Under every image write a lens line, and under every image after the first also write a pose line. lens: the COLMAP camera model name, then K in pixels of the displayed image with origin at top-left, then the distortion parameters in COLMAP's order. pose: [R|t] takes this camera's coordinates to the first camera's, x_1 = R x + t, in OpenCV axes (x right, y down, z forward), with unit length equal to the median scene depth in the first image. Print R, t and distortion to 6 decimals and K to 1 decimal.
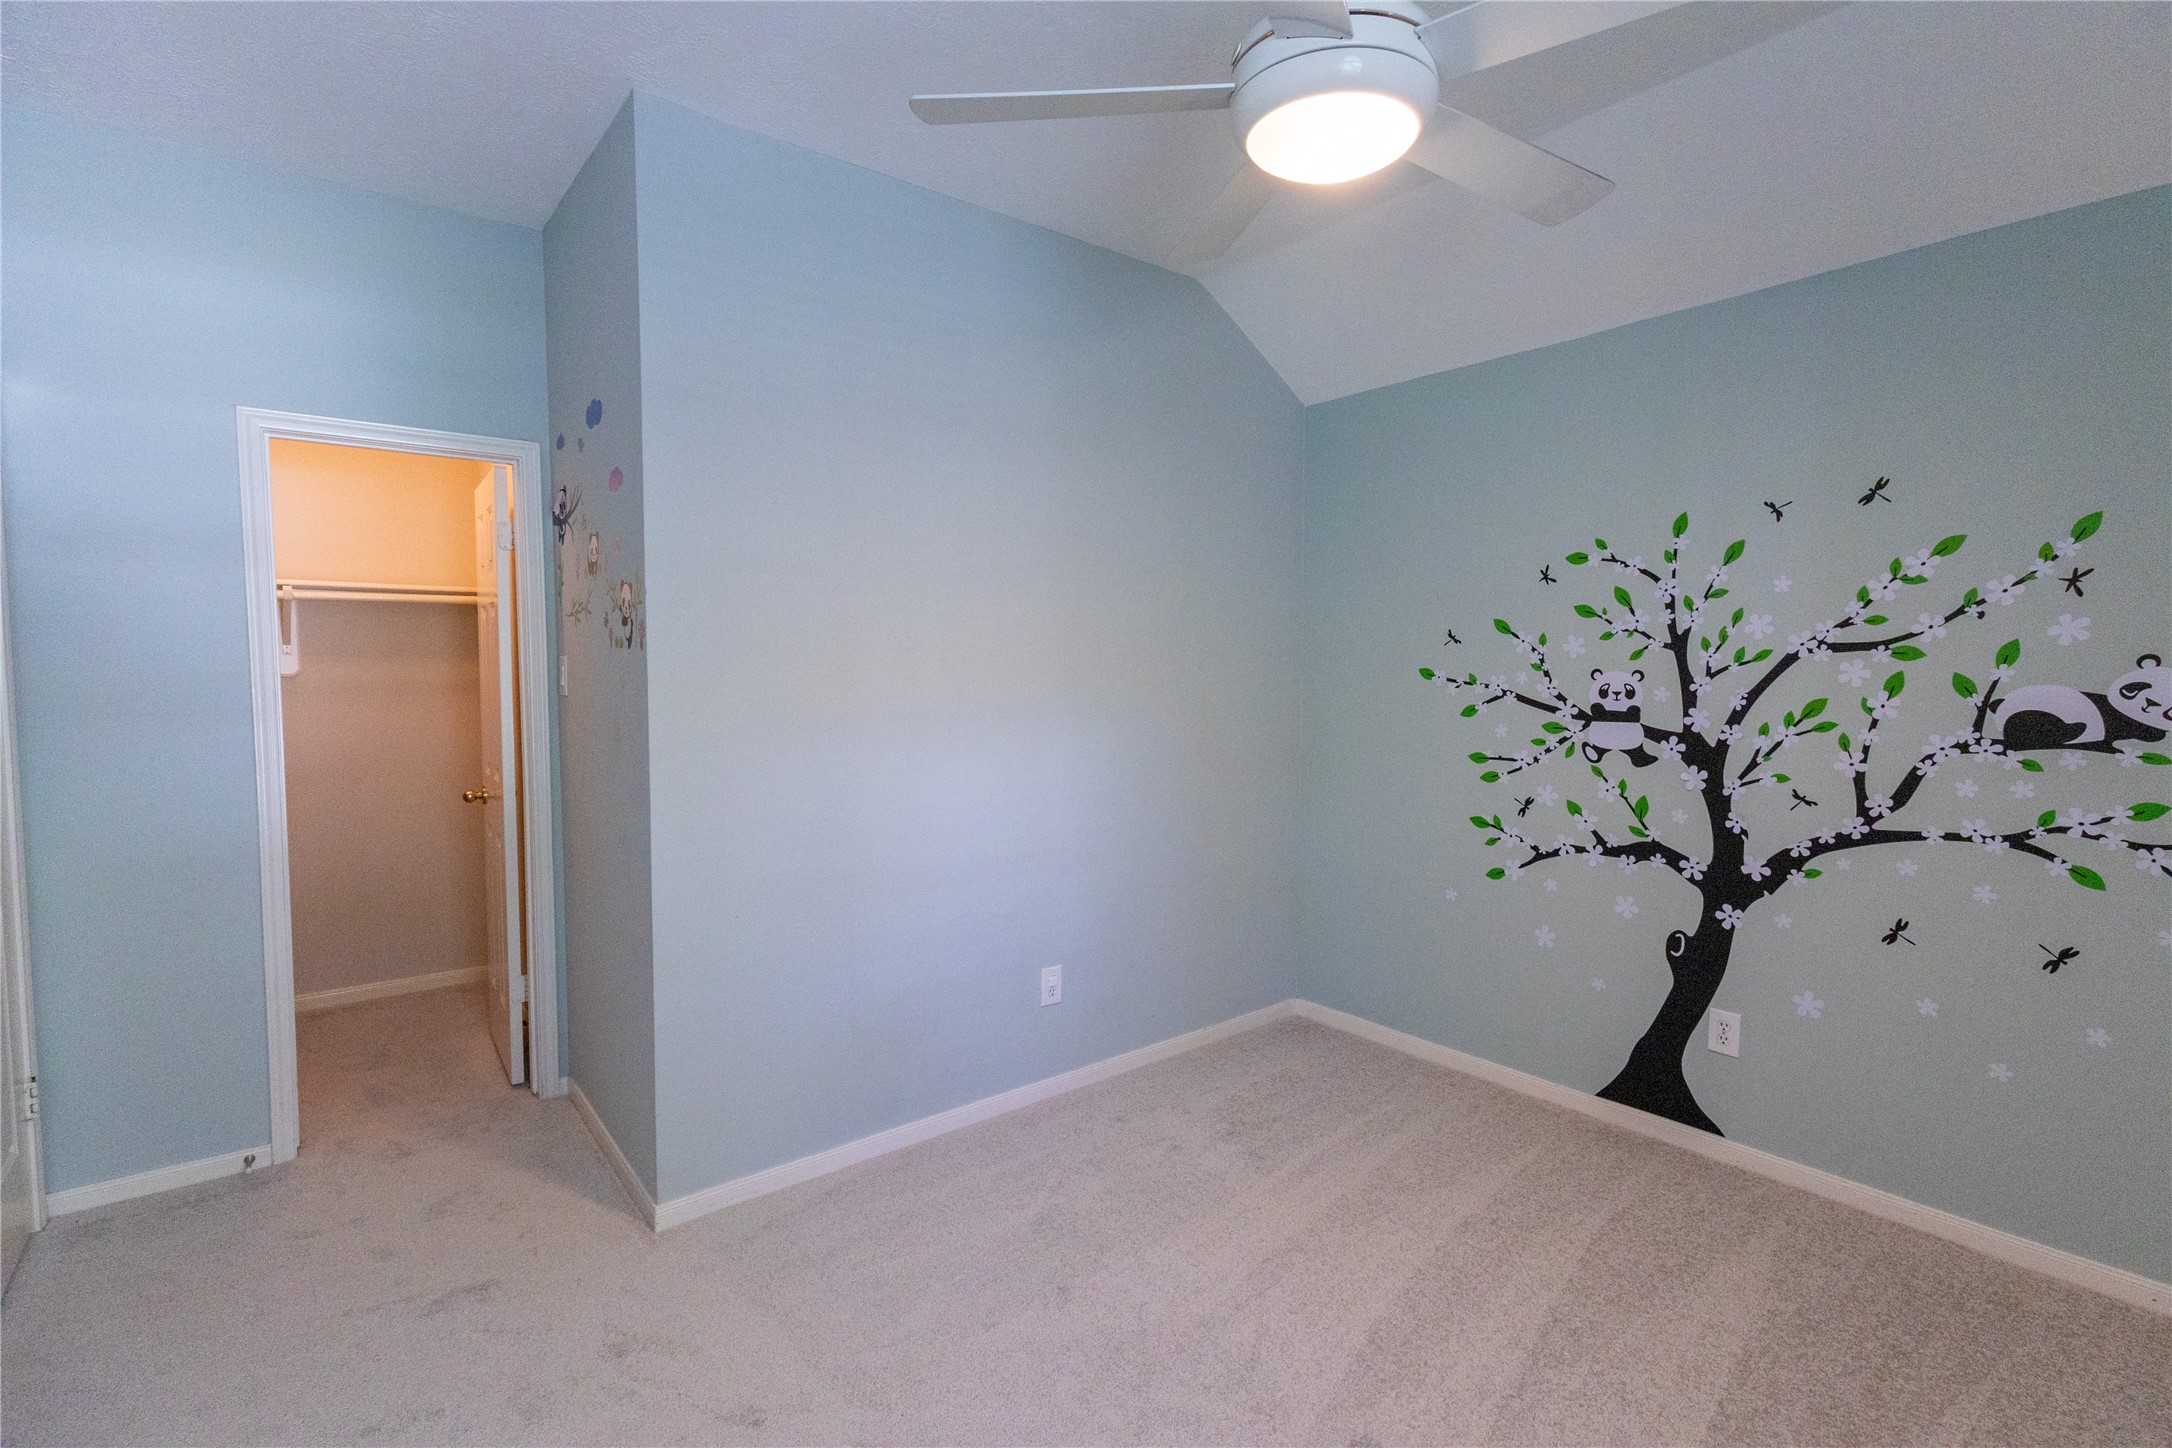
lens RADIAL K [[995.1, 0, 1094.3], [0, 995.1, 719.1], [0, 0, 1]] dist [-0.000549, 0.000034]
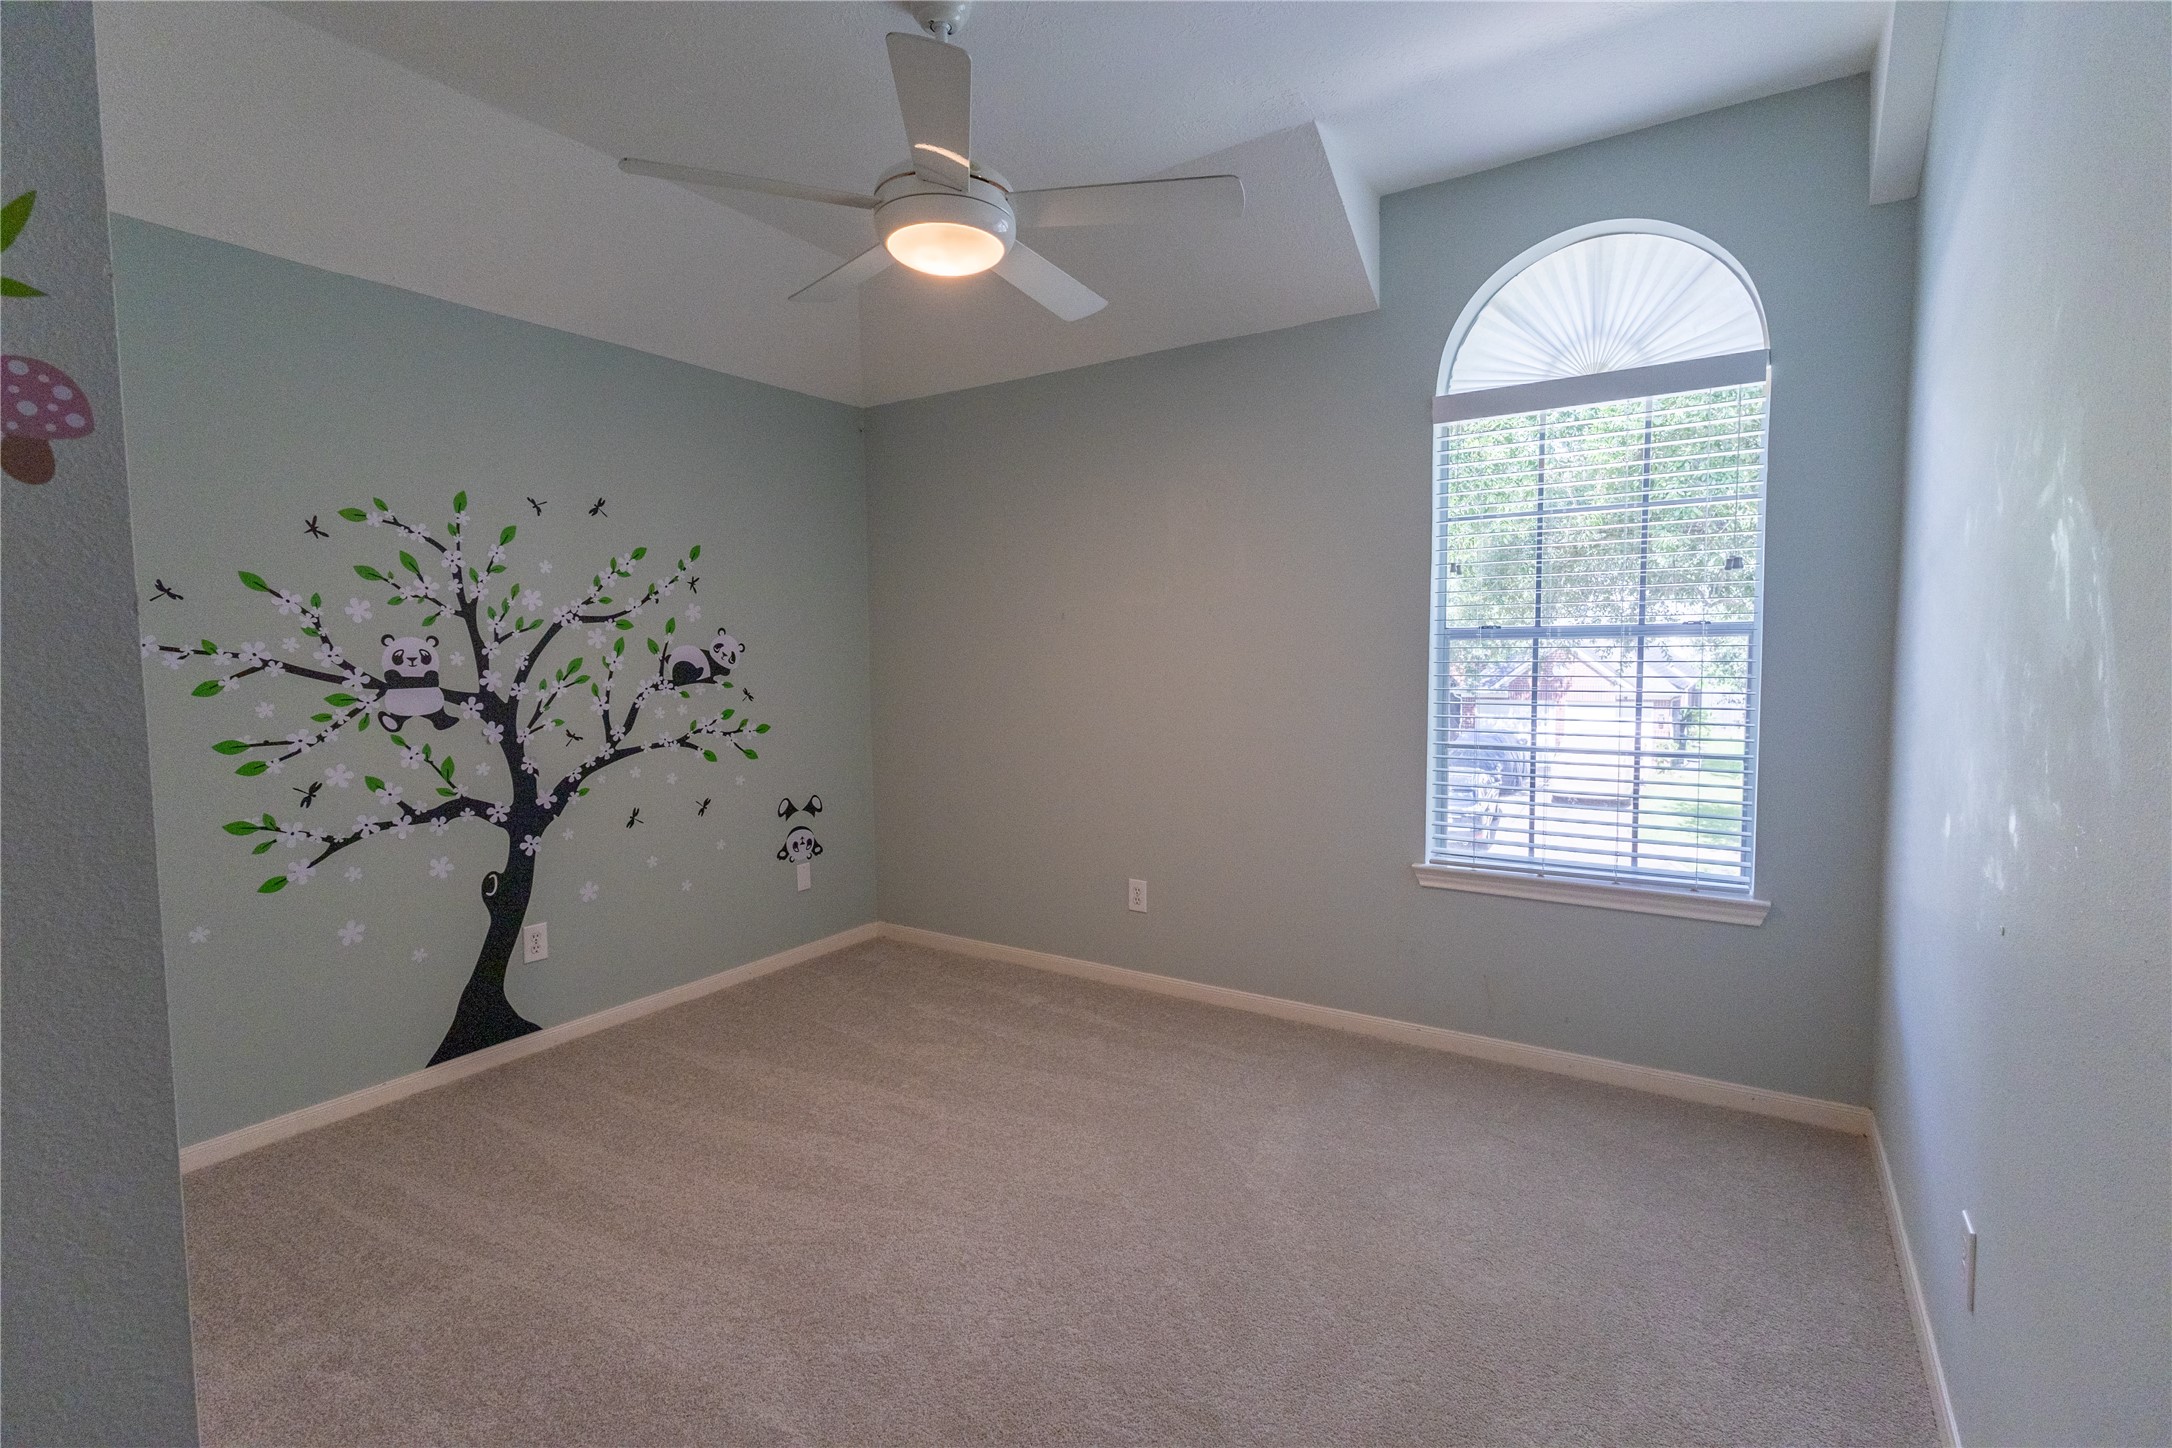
lens RADIAL K [[995.1, 0, 1094.3], [0, 995.1, 719.1], [0, 0, 1]] dist [-0.000549, 0.000034]
pose [[-0.318041, -0.060642, 0.946136, -0.670914], [0.063181, 0.994378, 0.084973, -0.008140], [-0.945969, 0.086803, -0.312421, 0.706173]]
